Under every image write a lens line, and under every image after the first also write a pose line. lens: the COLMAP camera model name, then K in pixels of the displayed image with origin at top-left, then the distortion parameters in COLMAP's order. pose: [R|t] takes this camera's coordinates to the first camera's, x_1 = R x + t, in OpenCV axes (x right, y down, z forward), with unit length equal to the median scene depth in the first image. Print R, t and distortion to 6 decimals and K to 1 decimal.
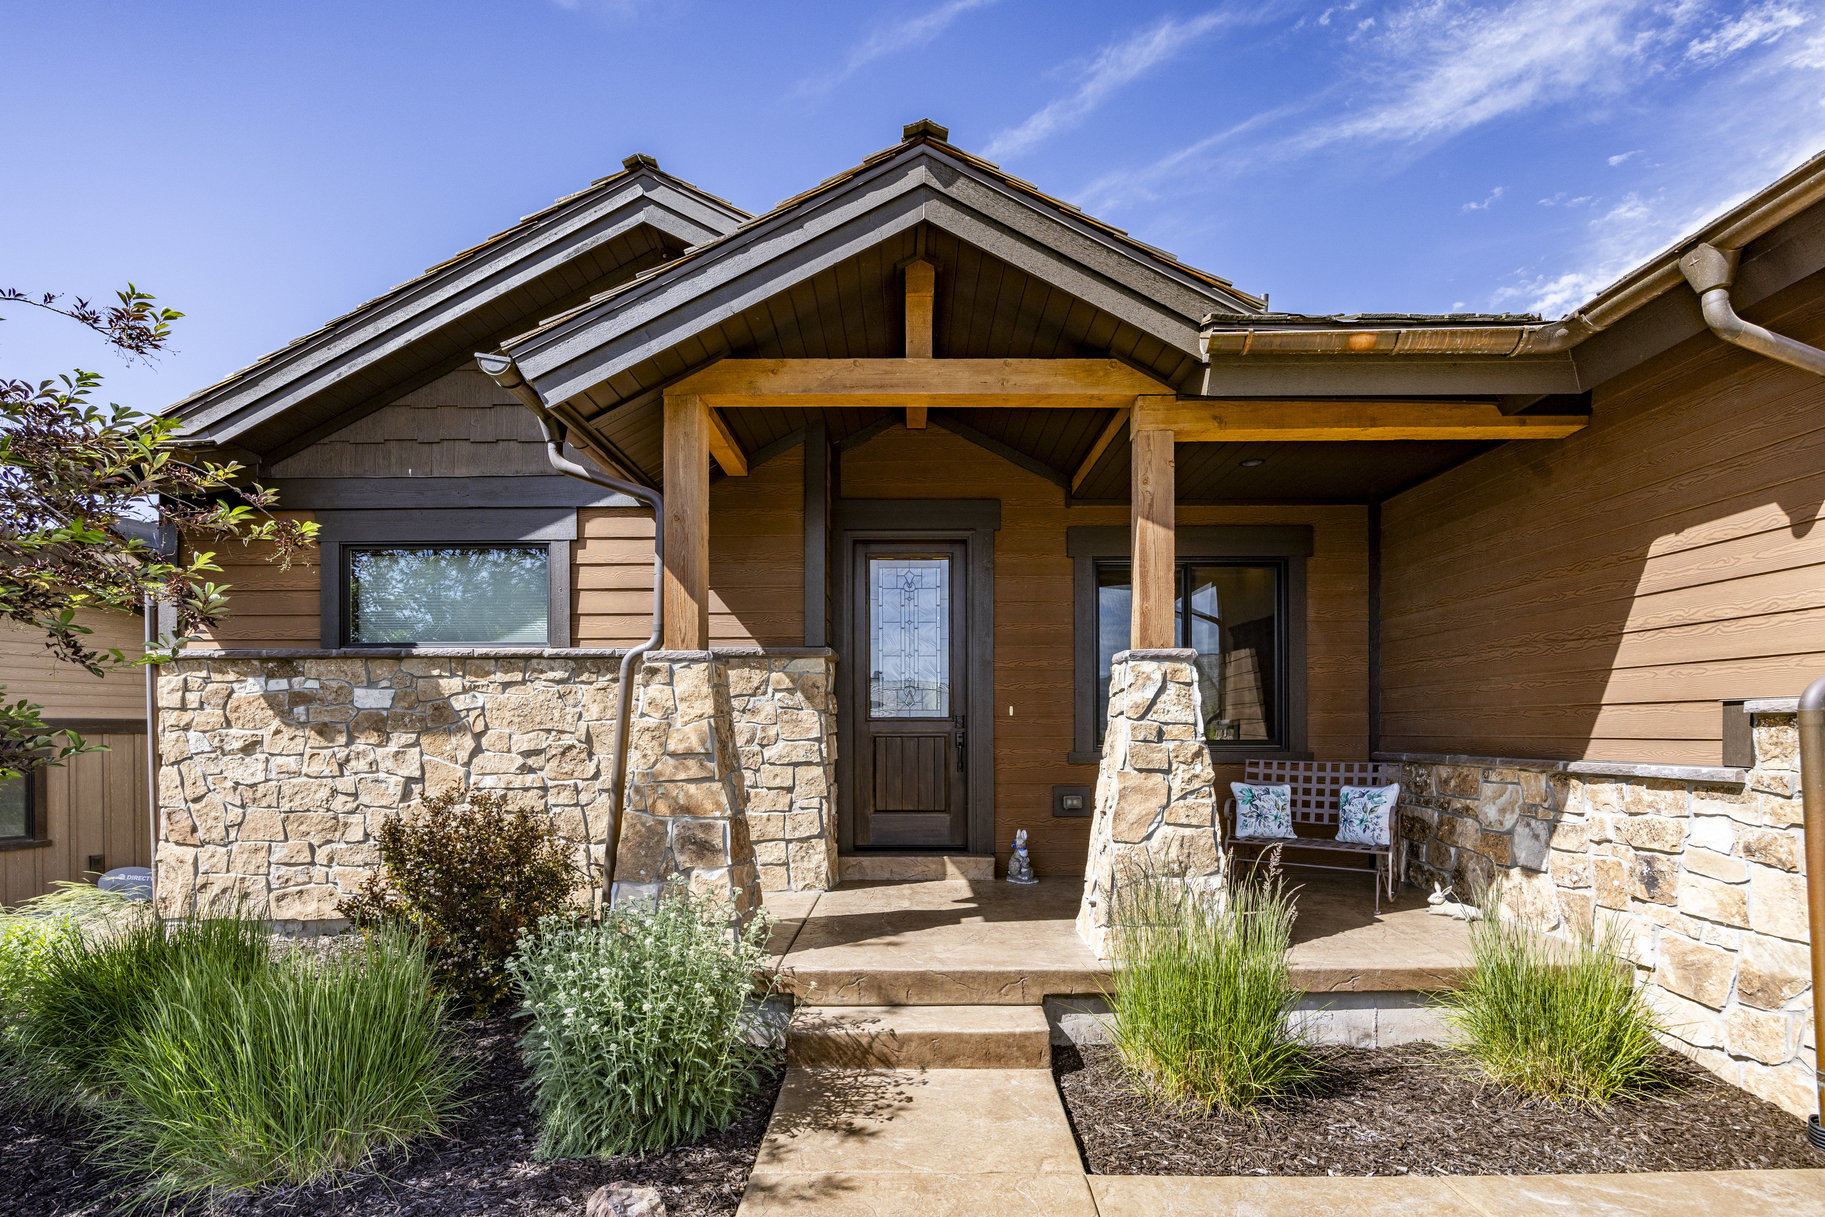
lens RADIAL K [[909.3, 0, 877.2], [0, 909.3, 720.6], [0, 0, 1]] dist [-0.014192, -0.000467]
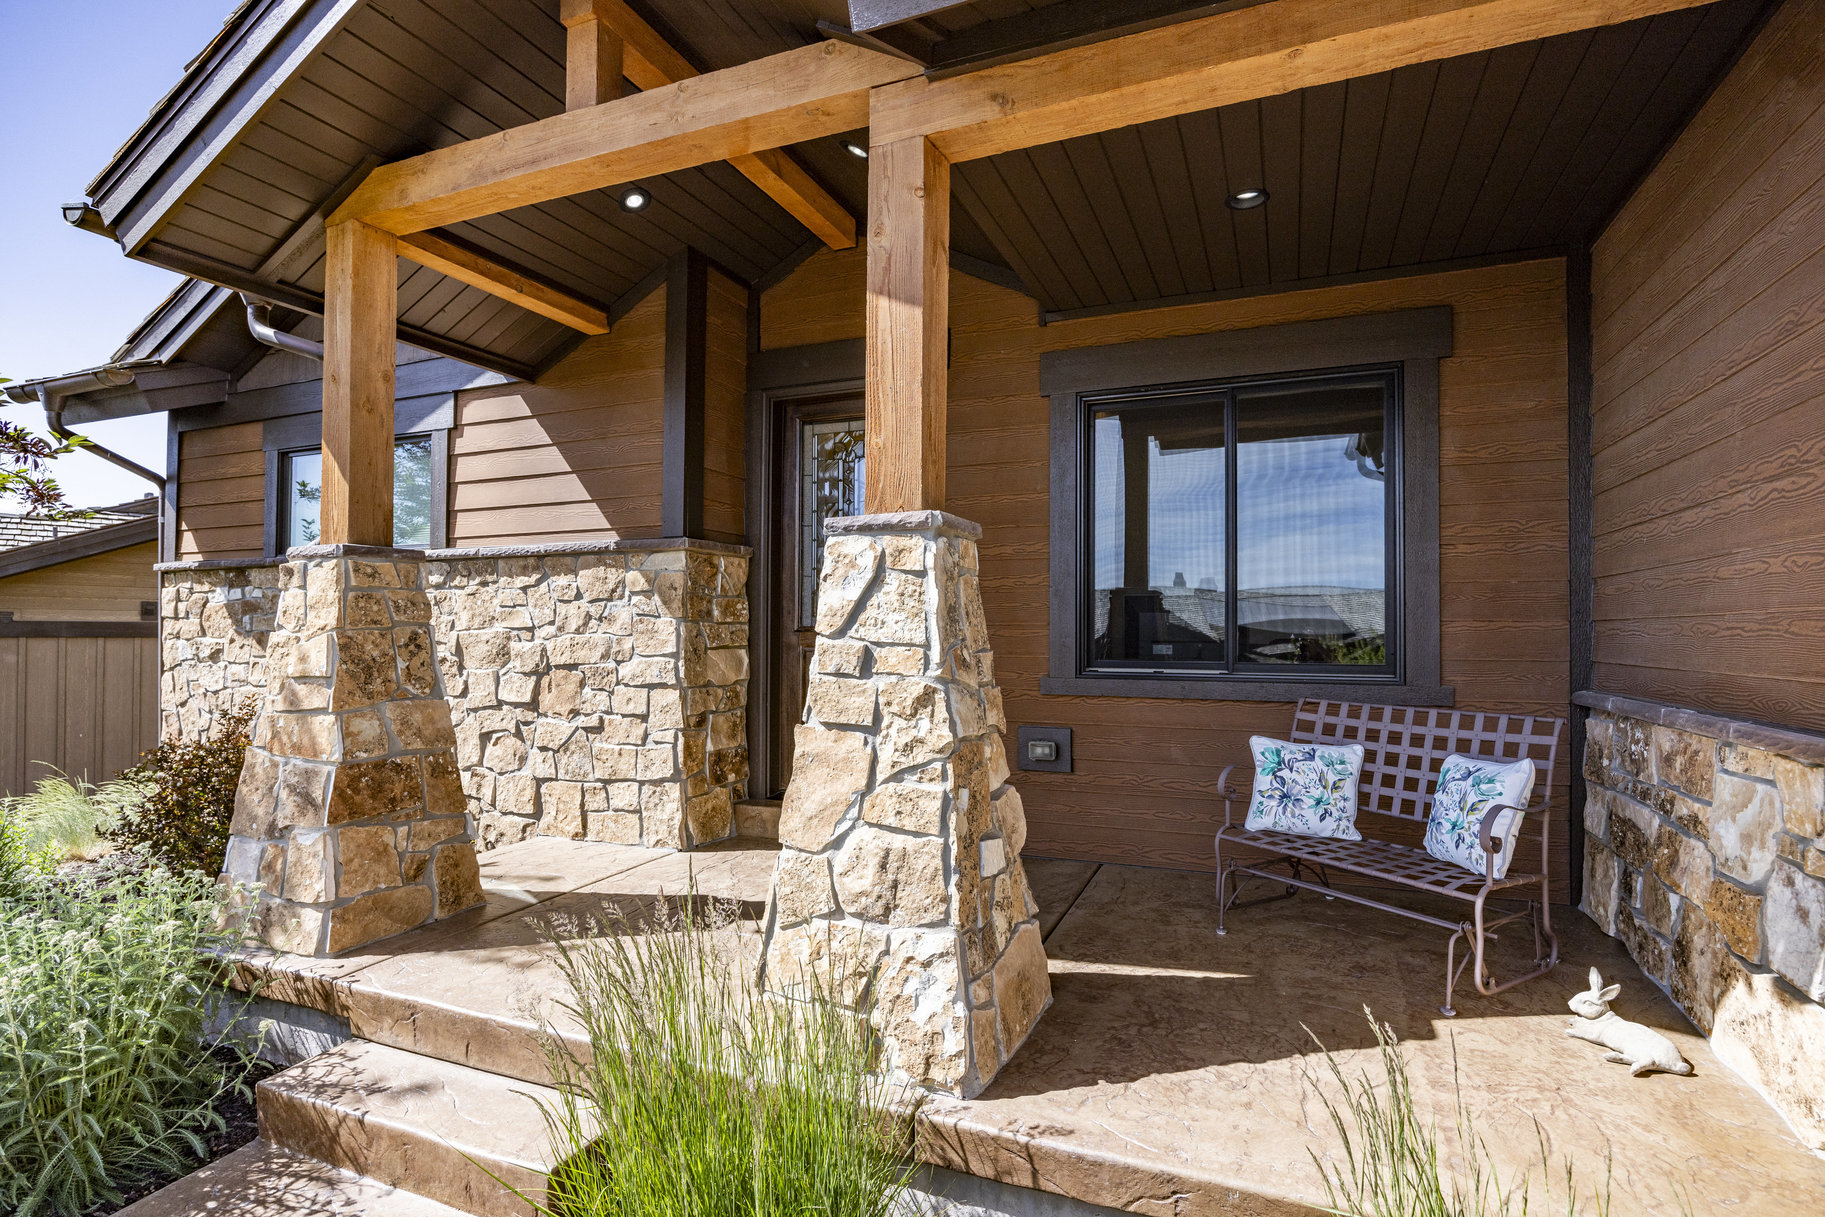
lens RADIAL K [[878.7, 0, 912.5], [0, 878.7, 608.5], [0, 0, 1]] dist [-0.012457, -0.000142]
pose [[0.923478, -0.005693, -0.383610, 0.417956], [-0.000461, 0.999873, -0.015949, -0.007857], [0.383652, 0.014905, 0.923358, 0.382915]]
